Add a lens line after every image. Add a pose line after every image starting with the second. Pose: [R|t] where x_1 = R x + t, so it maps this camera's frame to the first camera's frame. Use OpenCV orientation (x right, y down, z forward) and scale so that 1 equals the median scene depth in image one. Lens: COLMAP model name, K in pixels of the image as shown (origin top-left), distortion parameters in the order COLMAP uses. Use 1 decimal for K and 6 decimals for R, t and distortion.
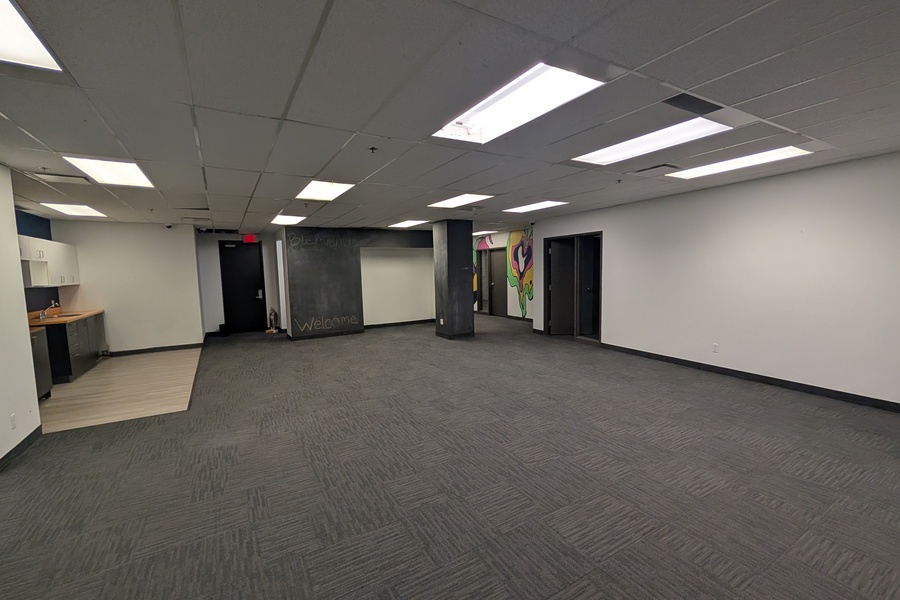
lens RADIAL K [[386.6, 0, 450.6], [0, 386.6, 304.1], [0, 0, 1]] dist [-0.000982, 0.000378]
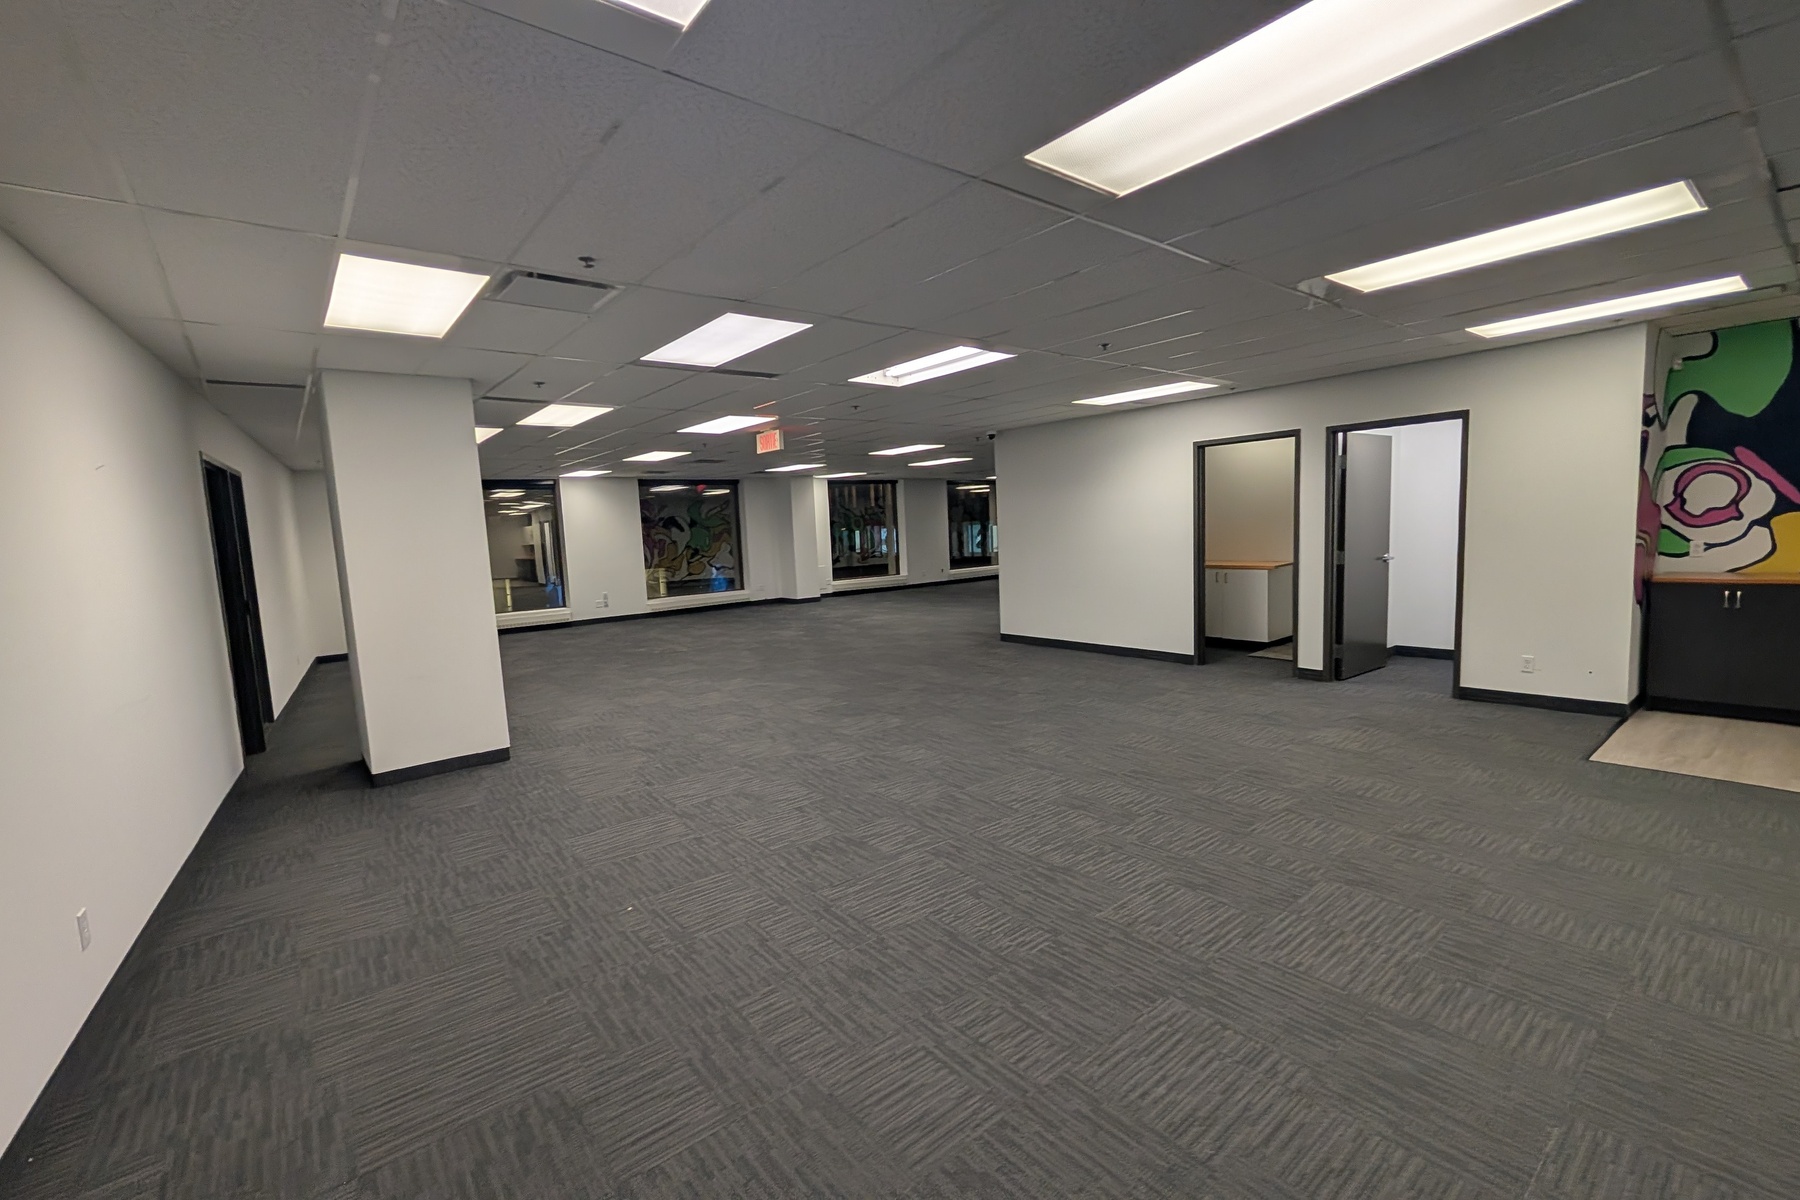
lens RADIAL K [[773.2, 0, 901.3], [0, 773.2, 608.1], [0, 0, 1]] dist [-0.000982, 0.000378]
pose [[-0.986367, 0.083542, -0.141777, 0.191474], [0.054195, 0.978402, 0.199481, -0.099214], [0.155380, 0.189078, -0.969591, 1.087581]]
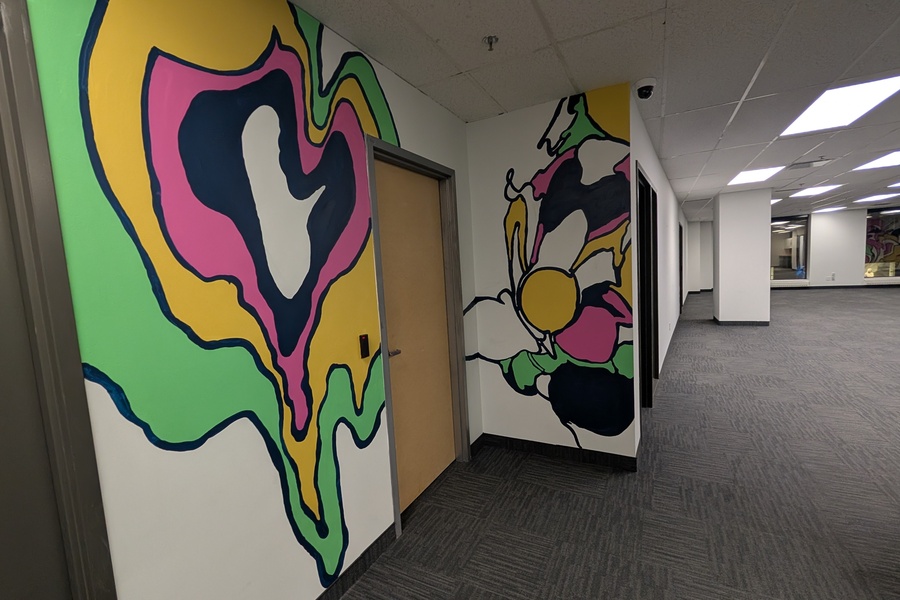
lens RADIAL K [[386.6, 0, 450.6], [0, 386.6, 304.1], [0, 0, 1]] dist [-0.000982, 0.000378]
pose [[-0.527072, -0.027629, 0.849371, 0.051082], [0.147224, 0.981390, 0.123282, -0.133945], [-0.836971, 0.190026, -0.513196, 1.542691]]
